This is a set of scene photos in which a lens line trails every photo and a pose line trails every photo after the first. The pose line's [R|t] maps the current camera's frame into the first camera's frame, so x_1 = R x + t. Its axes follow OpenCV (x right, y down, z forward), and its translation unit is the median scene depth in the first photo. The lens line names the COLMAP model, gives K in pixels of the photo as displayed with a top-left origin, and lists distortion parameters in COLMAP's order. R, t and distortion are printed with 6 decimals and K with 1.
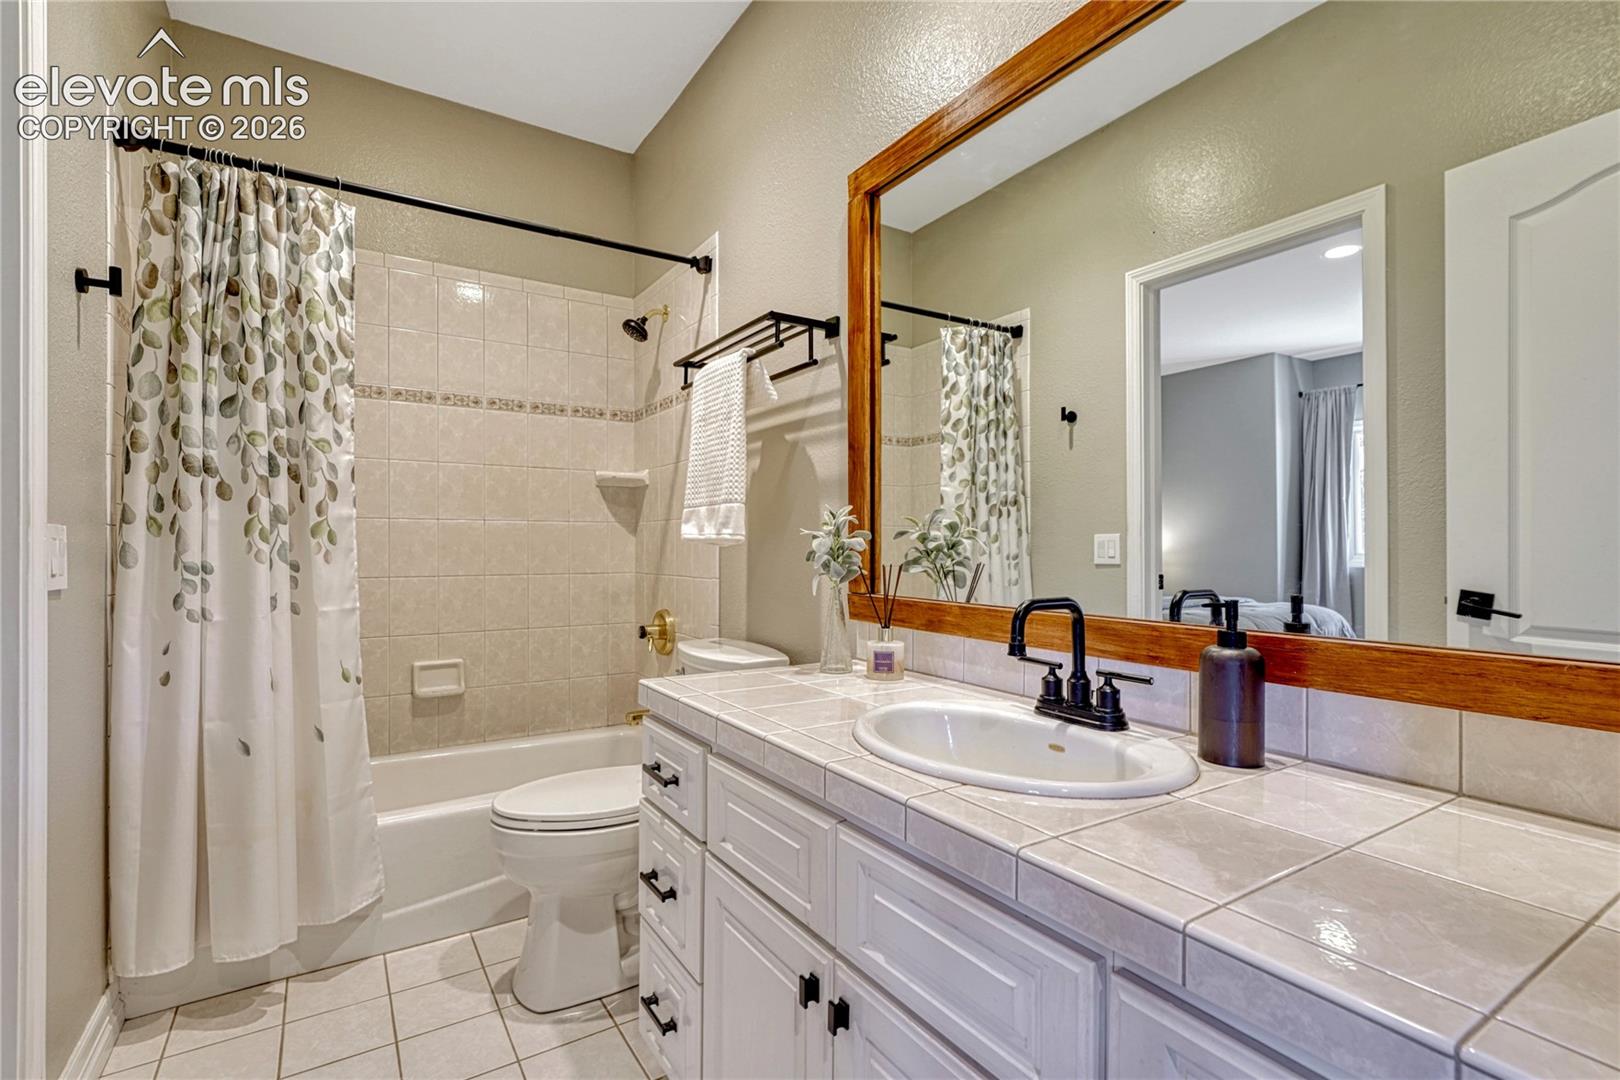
lens RADIAL K [[739.4, 0, 806.4], [0, 739.4, 544.9], [0, 0, 1]] dist [-0.003574, -0.000367]
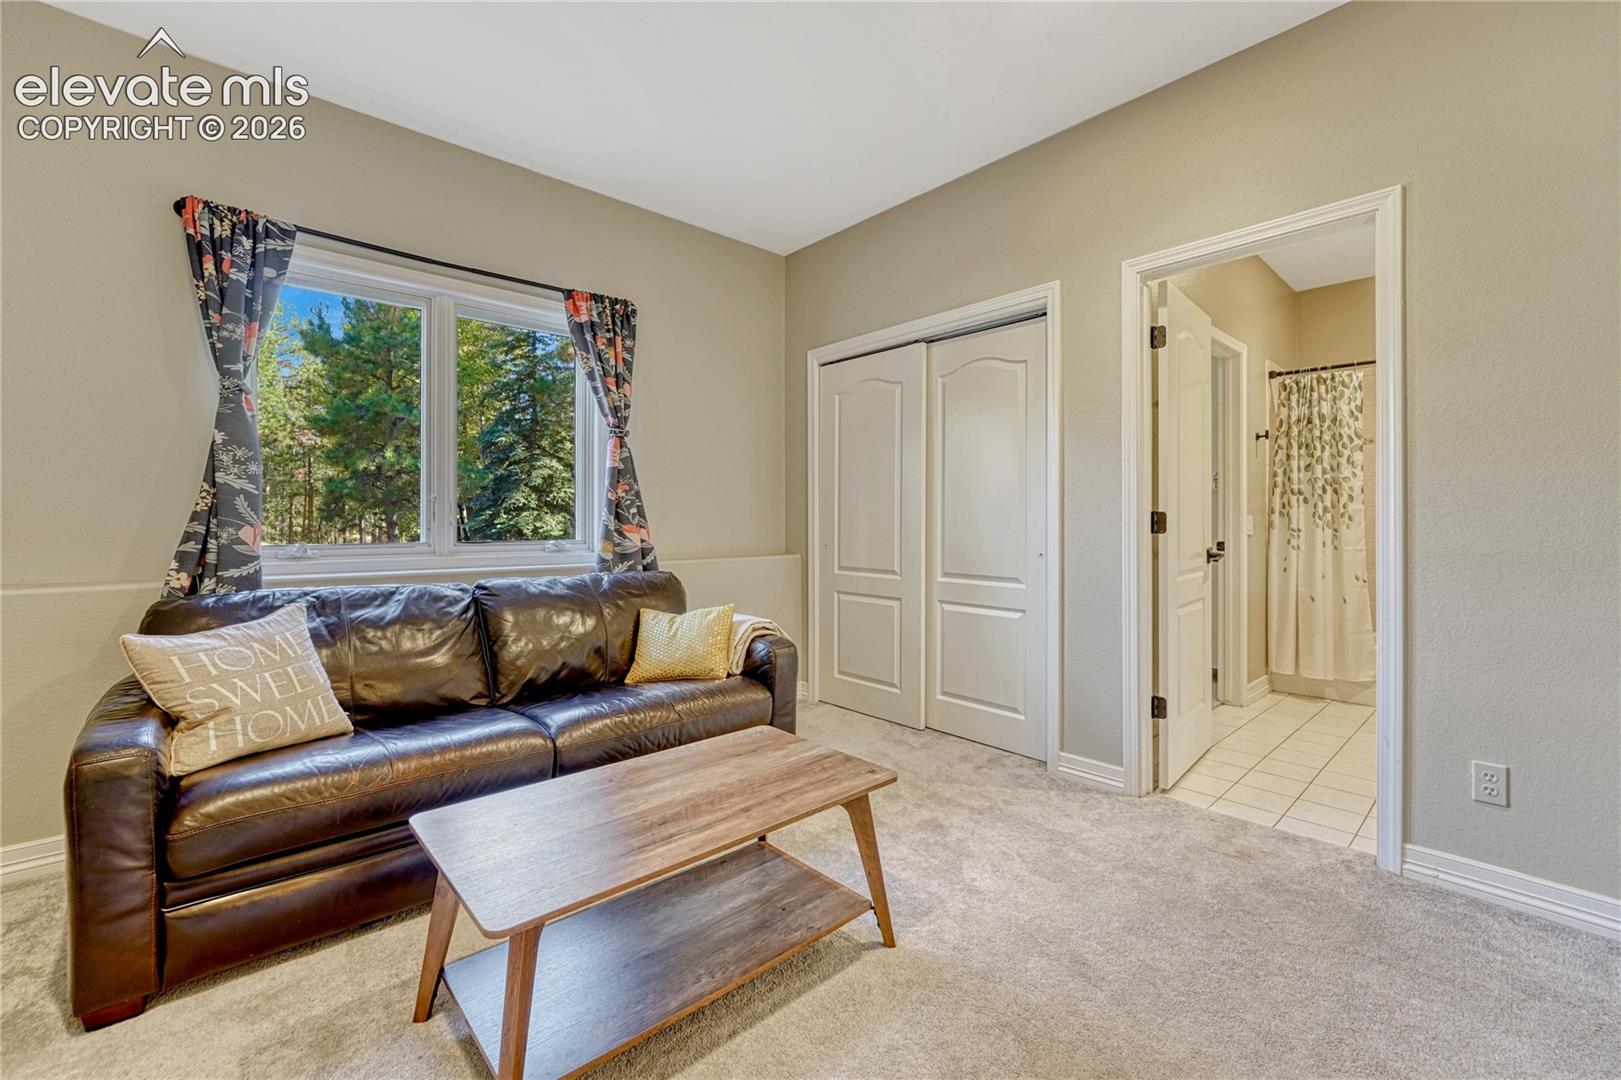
lens RADIAL K [[672.5, 0, 807.1], [0, 672.5, 517.9], [0, 0, 1]] dist [-0.001312, -0.000174]
pose [[0.170603, -0.000073, -0.985340, 1.228739], [0.002710, 0.999996, 0.000395, -0.017284], [0.985336, -0.002738, 0.170603, -1.123763]]
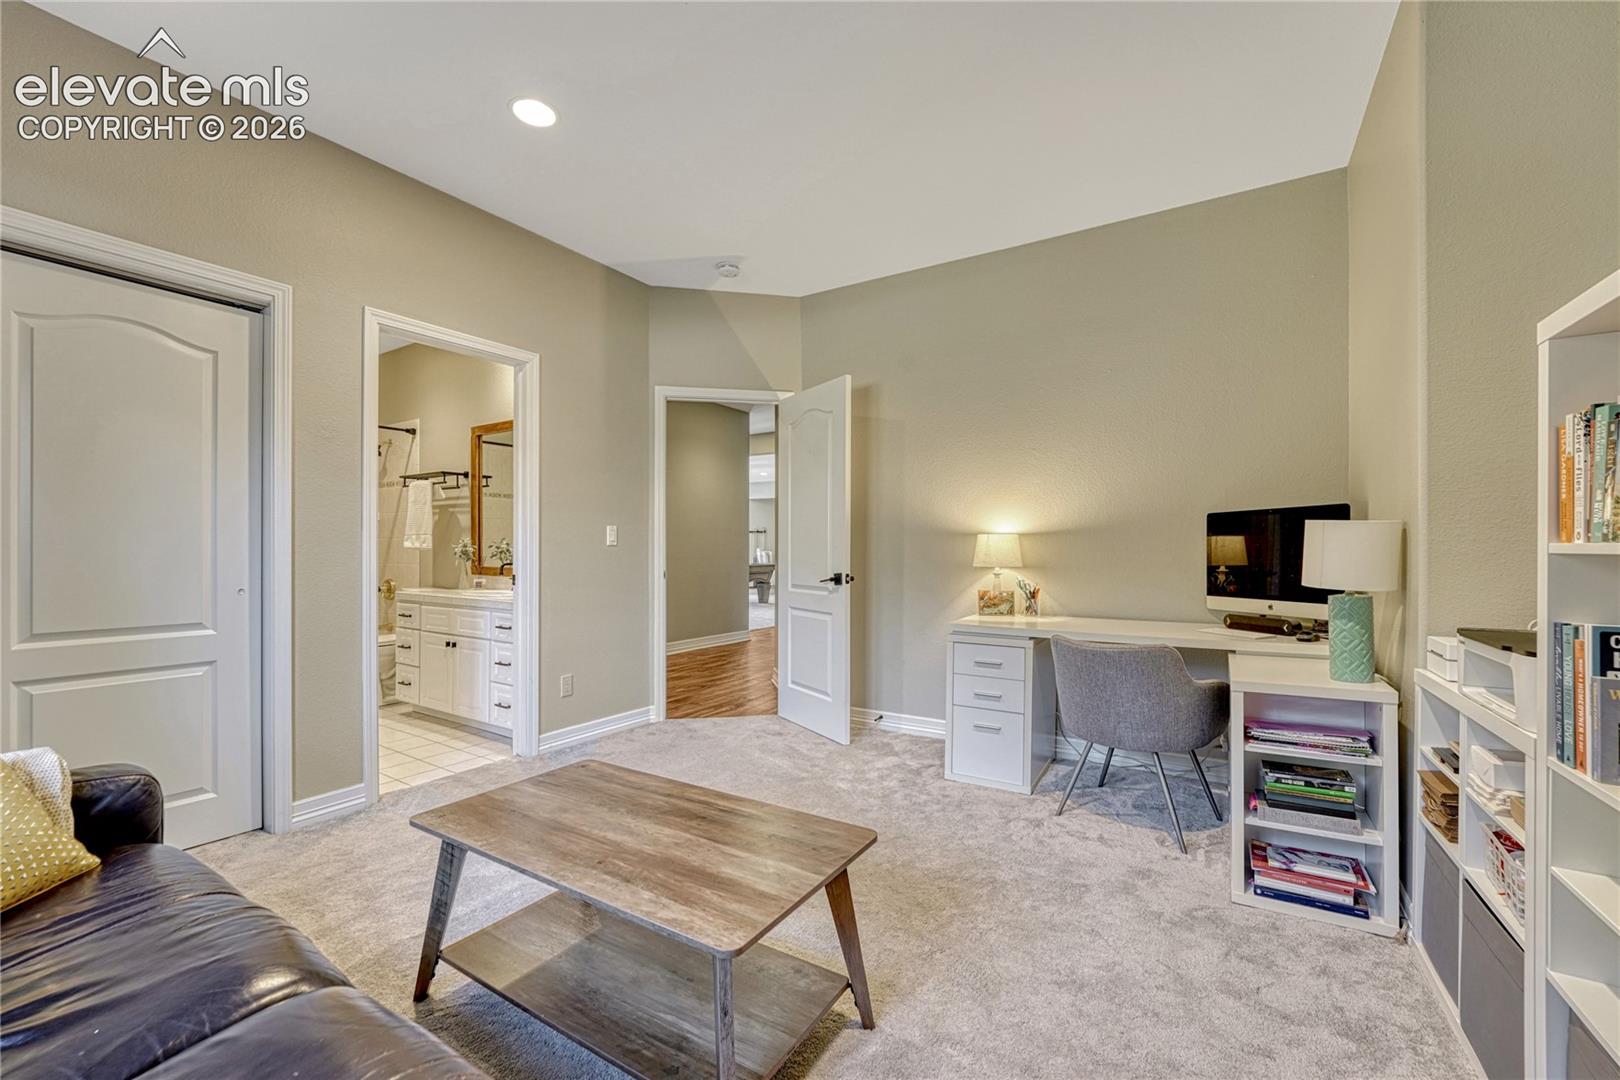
lens RADIAL K [[663.8, 0, 805.3], [0, 663.8, 548.0], [0, 0, 1]] dist [-0.017935, -0.000033]
pose [[0.907129, -0.000856, 0.420852, 0.160746], [-0.000608, 0.999994, 0.003344, -0.017861], [-0.420852, -0.003289, 0.907123, -2.020056]]
